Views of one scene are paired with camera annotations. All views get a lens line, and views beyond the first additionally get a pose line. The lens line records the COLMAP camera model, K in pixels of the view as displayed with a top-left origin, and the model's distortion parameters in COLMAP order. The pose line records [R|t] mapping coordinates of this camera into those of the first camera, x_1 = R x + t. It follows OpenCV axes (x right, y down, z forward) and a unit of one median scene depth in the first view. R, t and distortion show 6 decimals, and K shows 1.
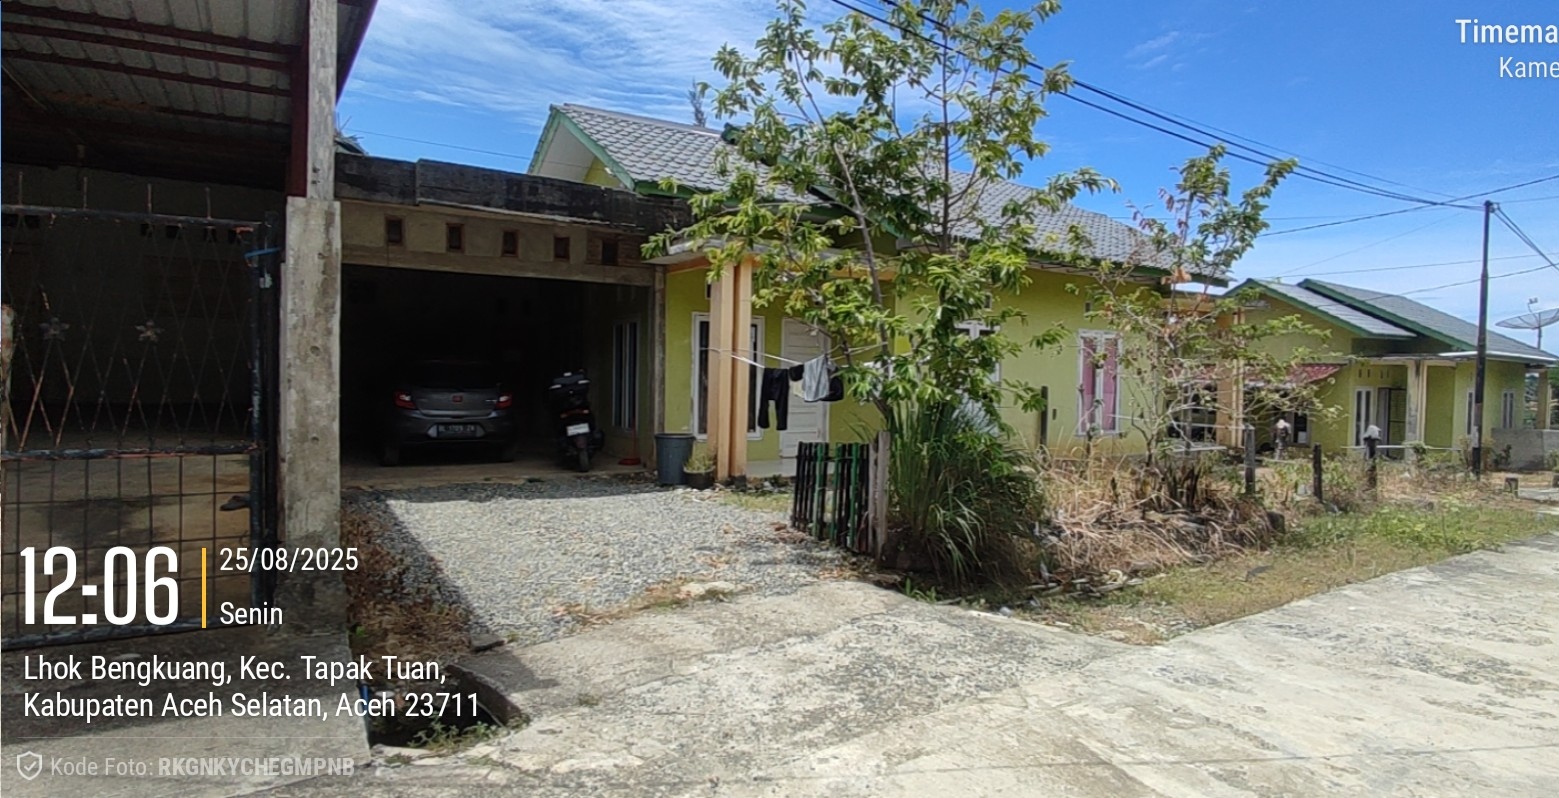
lens RADIAL K [[795.5, 0, 786.3], [0, 795.5, 395.6], [0, 0, 1]] dist [-0.004228, -0.001245]
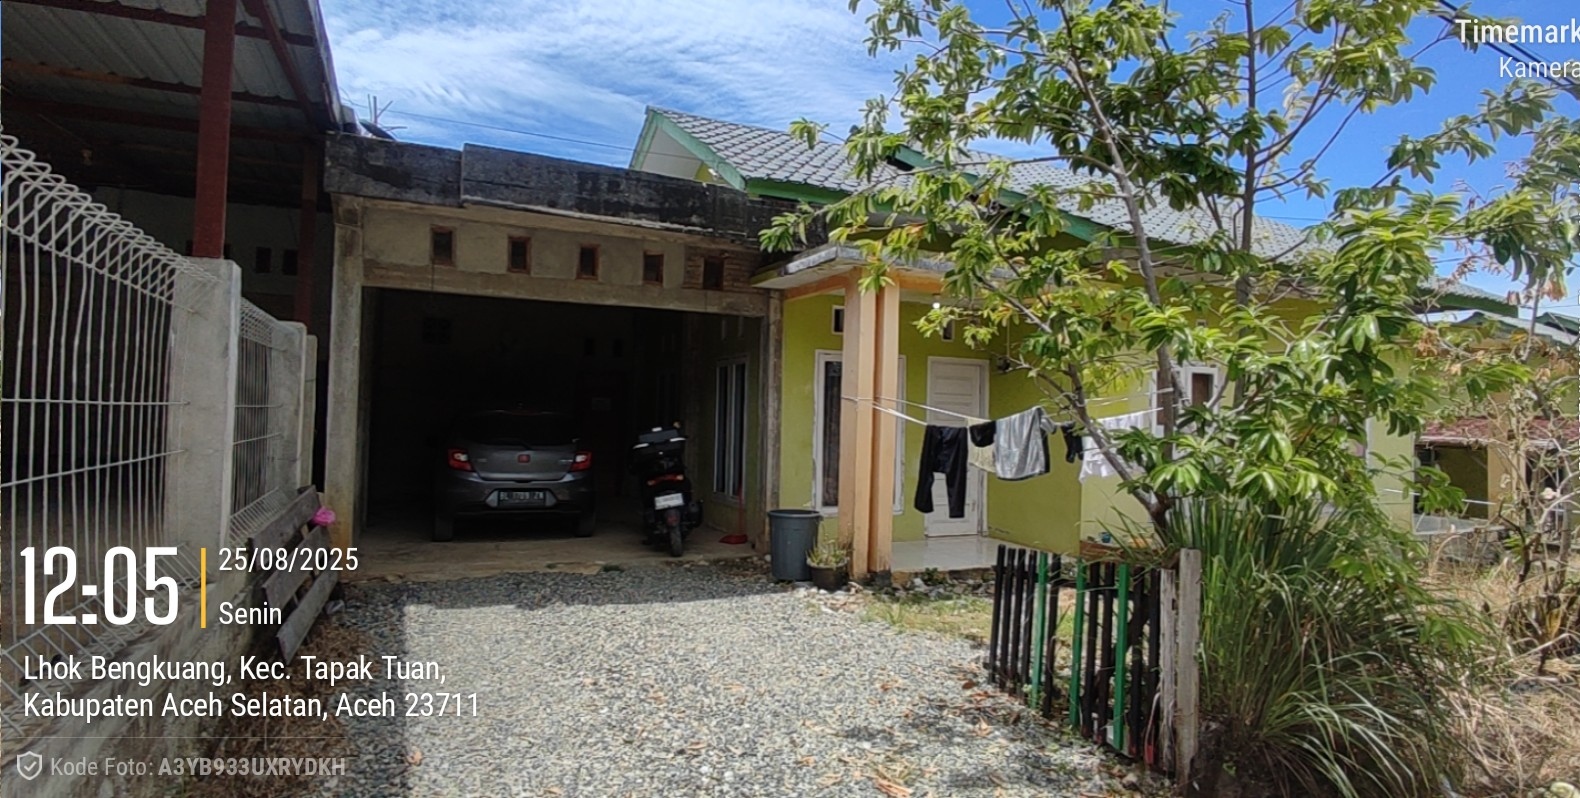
lens RADIAL K [[802.3, 0, 790.0], [0, 802.3, 399.0], [0, 0, 1]] dist [-0.005737, -0.001368]
pose [[0.992282, 0.002600, -0.123977, -0.053006], [-0.009328, 0.998512, -0.053720, -0.016590], [0.123653, 0.054462, 0.990830, 0.255486]]
